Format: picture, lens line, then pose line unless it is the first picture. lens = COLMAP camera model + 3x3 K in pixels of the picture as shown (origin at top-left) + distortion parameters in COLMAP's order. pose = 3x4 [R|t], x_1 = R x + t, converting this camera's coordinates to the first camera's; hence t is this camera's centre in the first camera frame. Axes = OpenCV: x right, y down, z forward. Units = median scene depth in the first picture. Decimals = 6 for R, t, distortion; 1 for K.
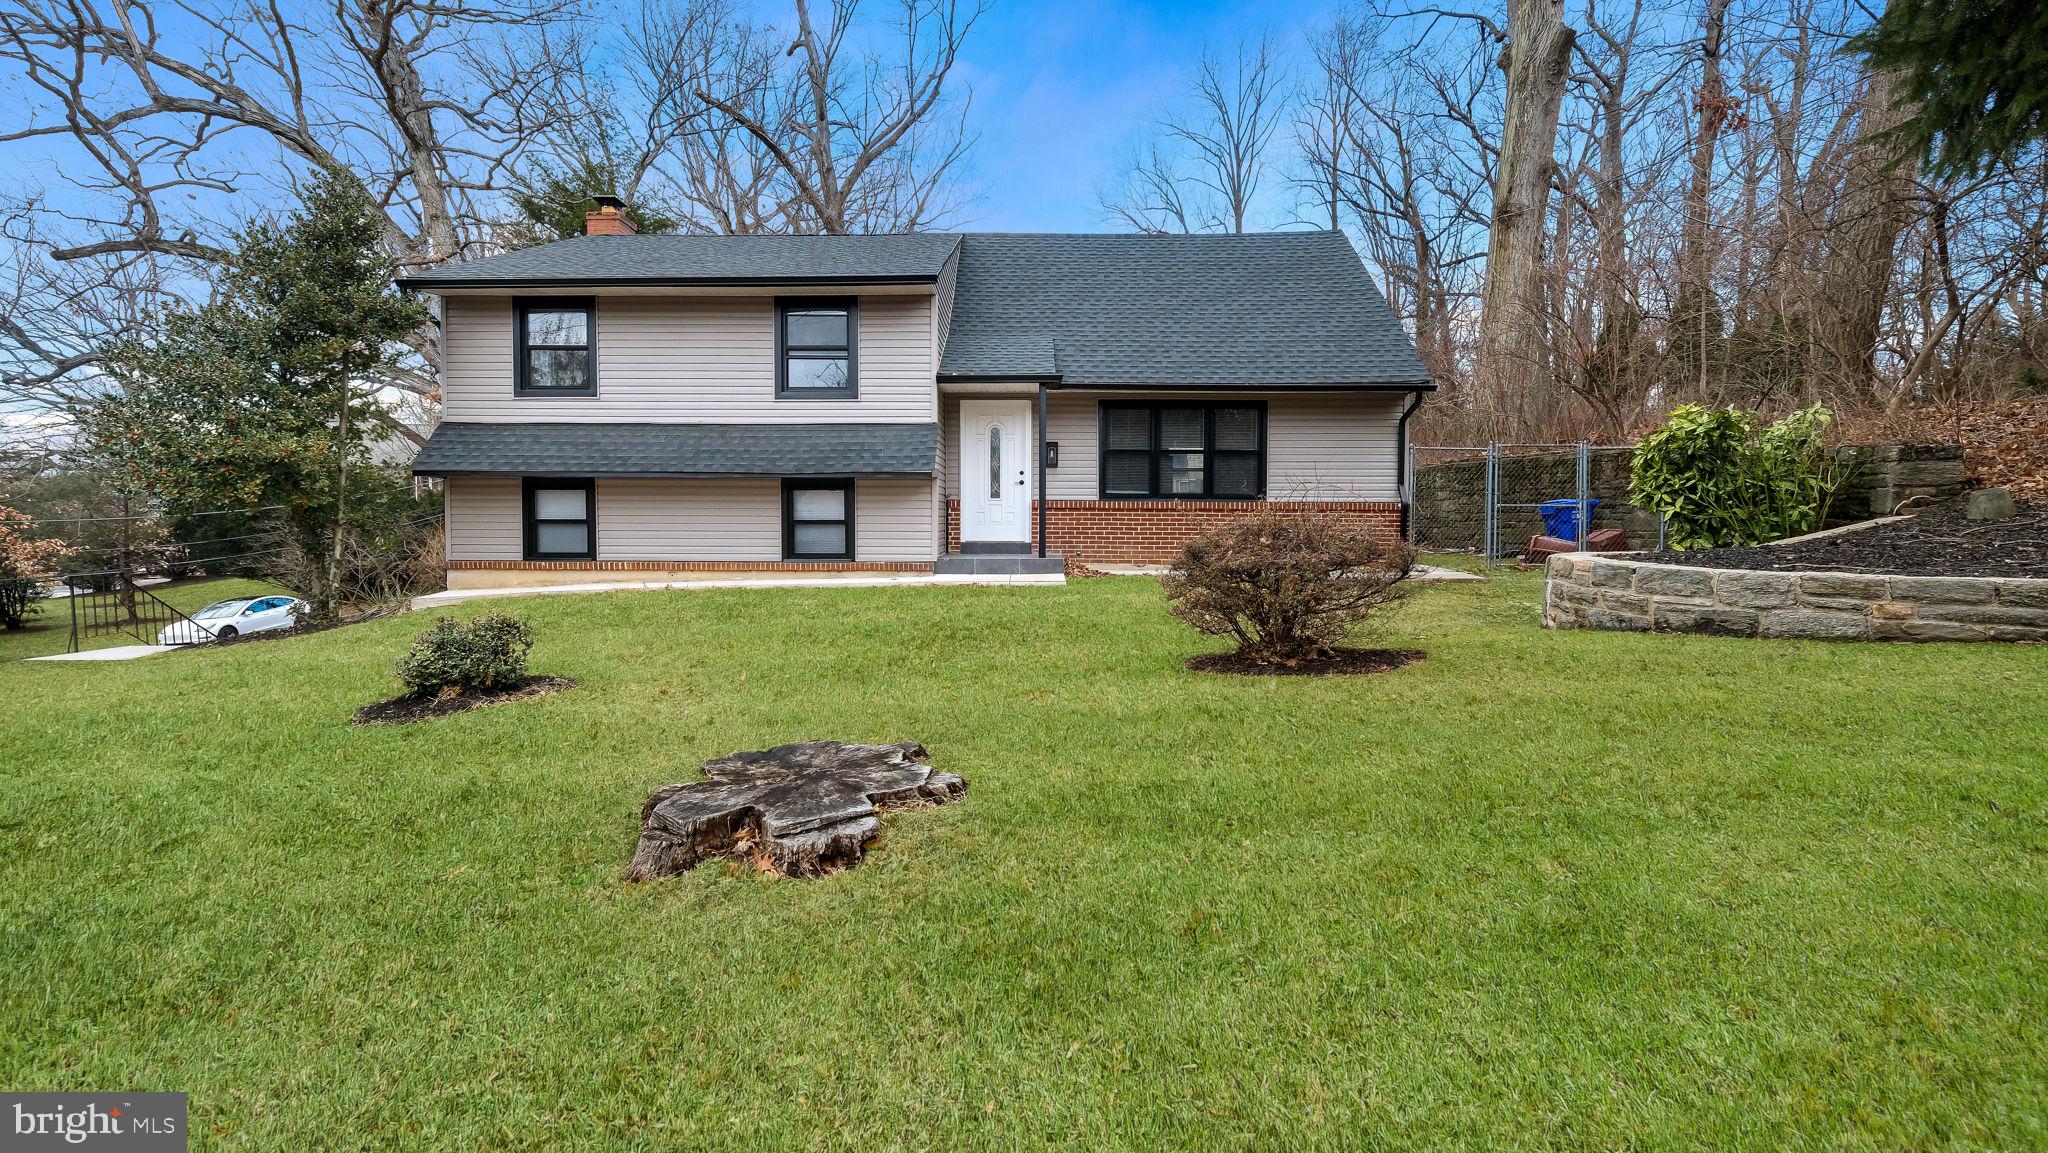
lens RADIAL K [[882.5, 0, 1024.0], [0, 882.5, 576.5], [0, 0, 1]] dist [0.001717, 0.000360]
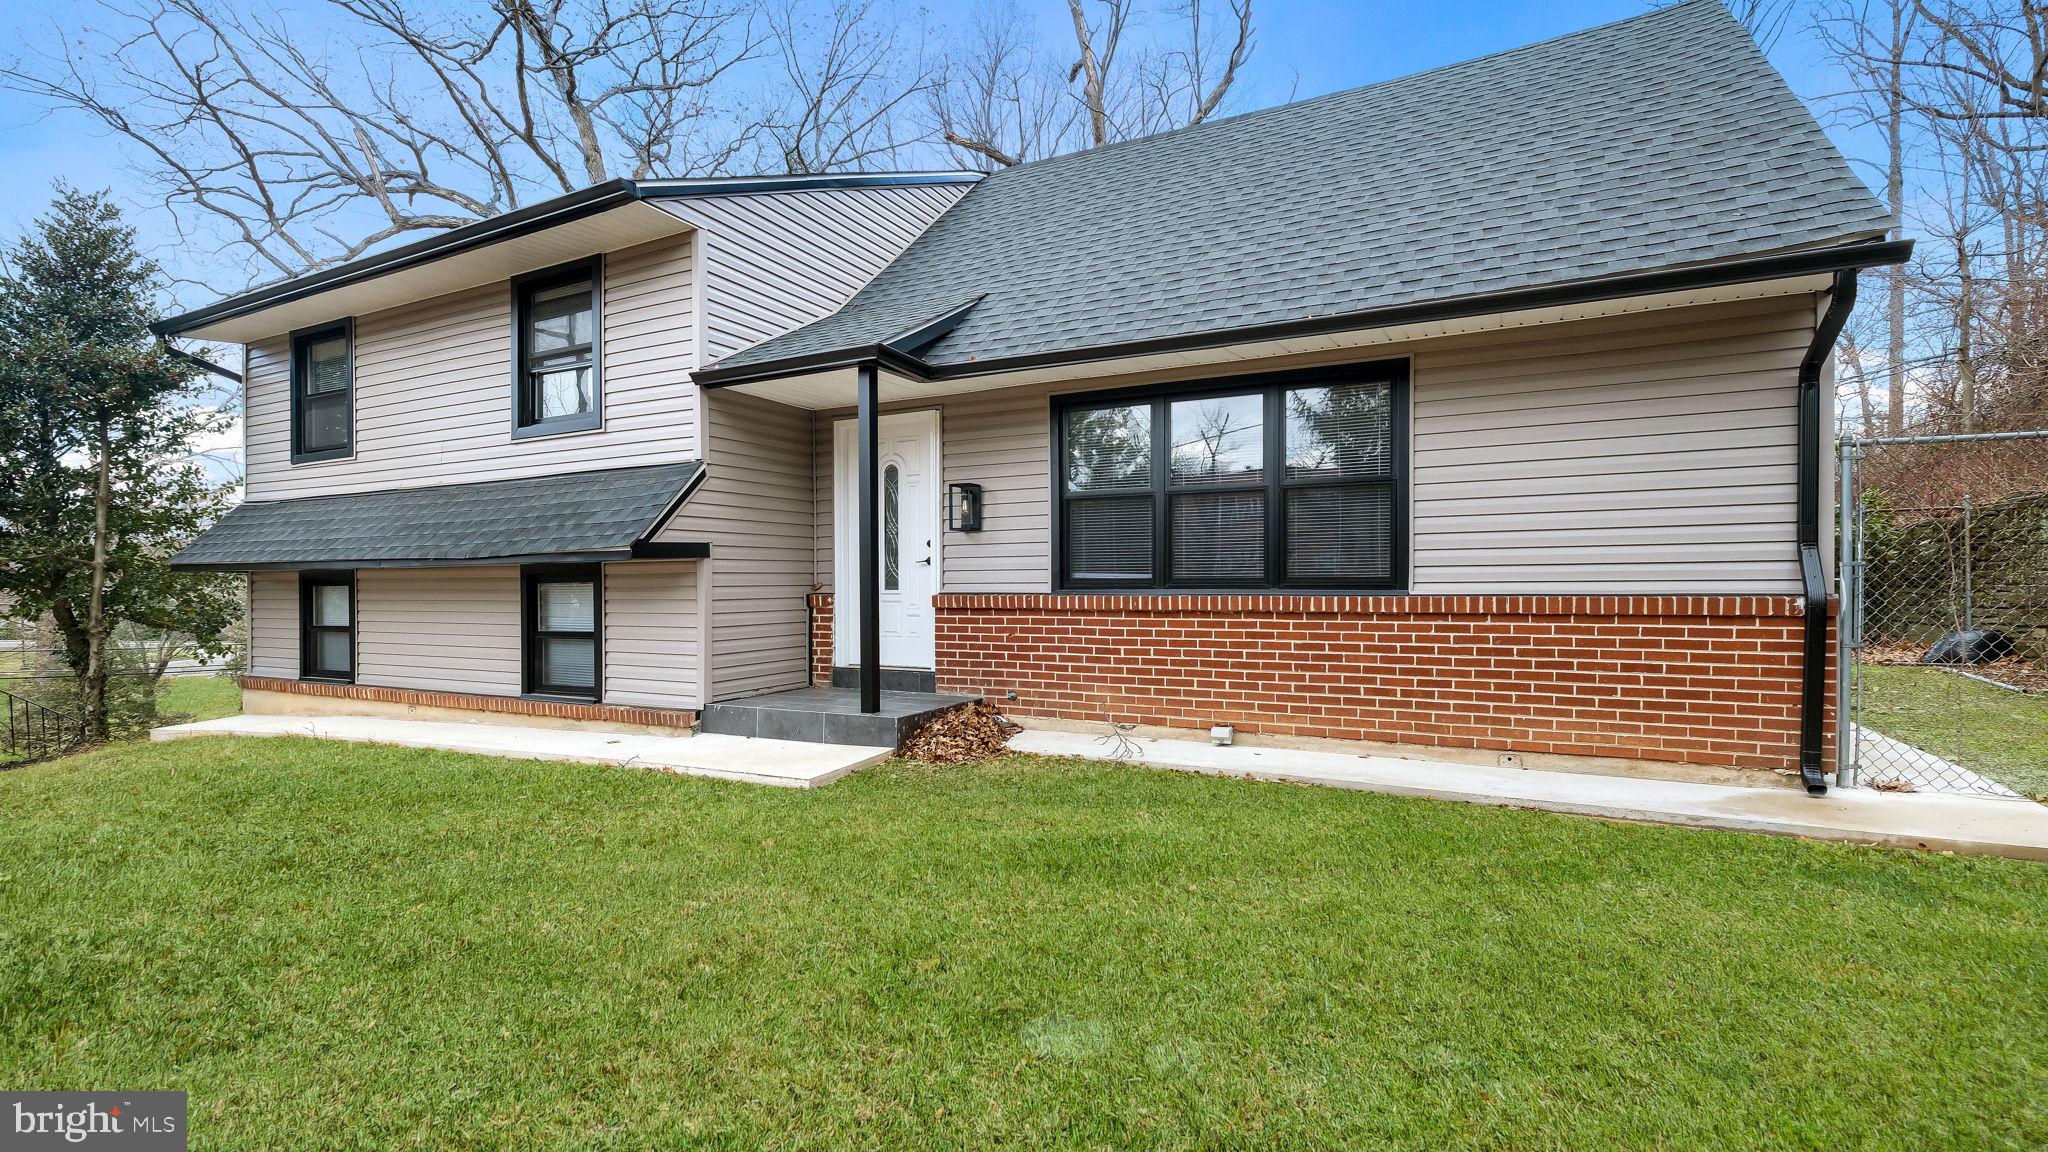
lens RADIAL K [[882.5, 0, 1024.0], [0, 882.5, 576.0], [0, 0, 1]] dist [0.001717, 0.000360]
pose [[0.903558, -0.013191, -0.428263, 0.317010], [-0.018570, 0.997381, -0.069899, -0.065697], [0.428064, 0.071111, 0.900947, 0.583496]]
